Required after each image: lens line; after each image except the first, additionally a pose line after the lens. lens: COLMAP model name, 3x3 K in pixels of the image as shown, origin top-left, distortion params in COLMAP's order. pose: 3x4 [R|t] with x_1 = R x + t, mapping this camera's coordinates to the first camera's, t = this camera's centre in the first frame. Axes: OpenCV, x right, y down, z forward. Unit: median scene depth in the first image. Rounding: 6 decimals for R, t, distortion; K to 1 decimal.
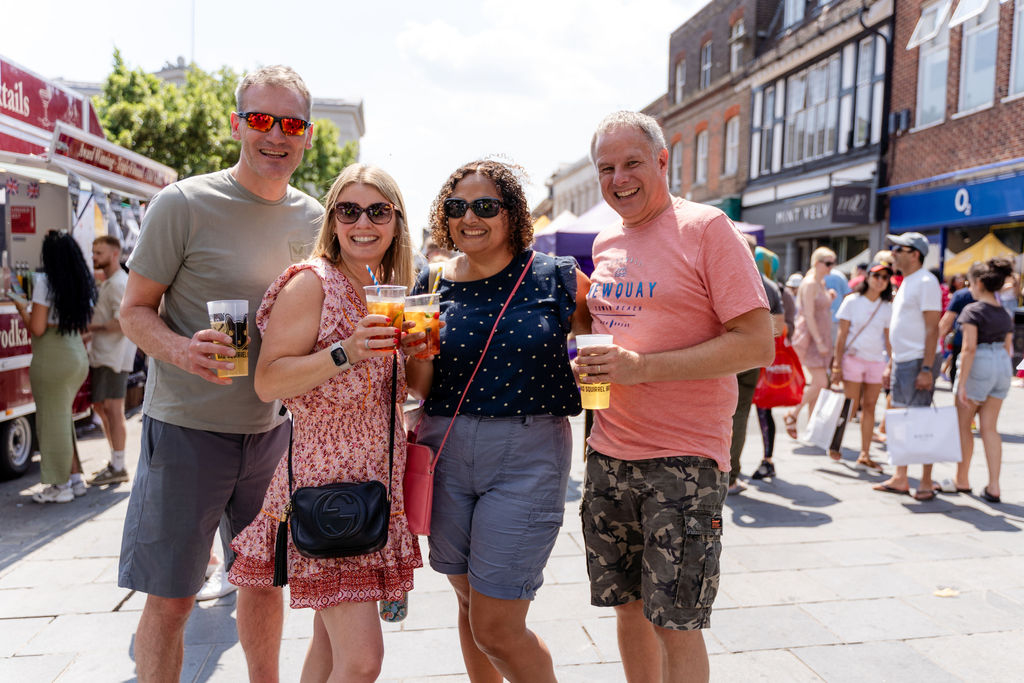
lens RADIAL K [[813.5, 0, 512.0], [0, 813.5, 341.5], [0, 0, 1]] dist [-0.000193, -0.000518]
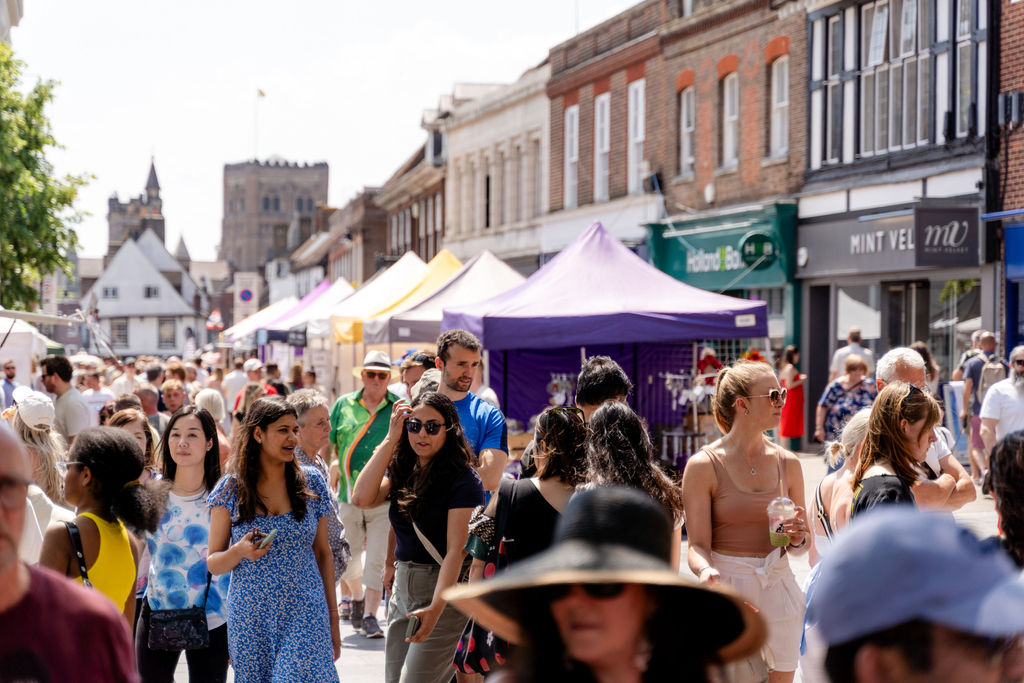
lens RADIAL K [[2273.5, 0, 512.0], [0, 2273.5, 341.5], [0, 0, 1]] dist [-0.002155, 0.106017]
pose [[0.995502, -0.020800, 0.092426, -0.063326], [0.025995, 0.998128, -0.055364, 0.000471], [-0.091101, 0.057518, 0.994179, -0.563524]]
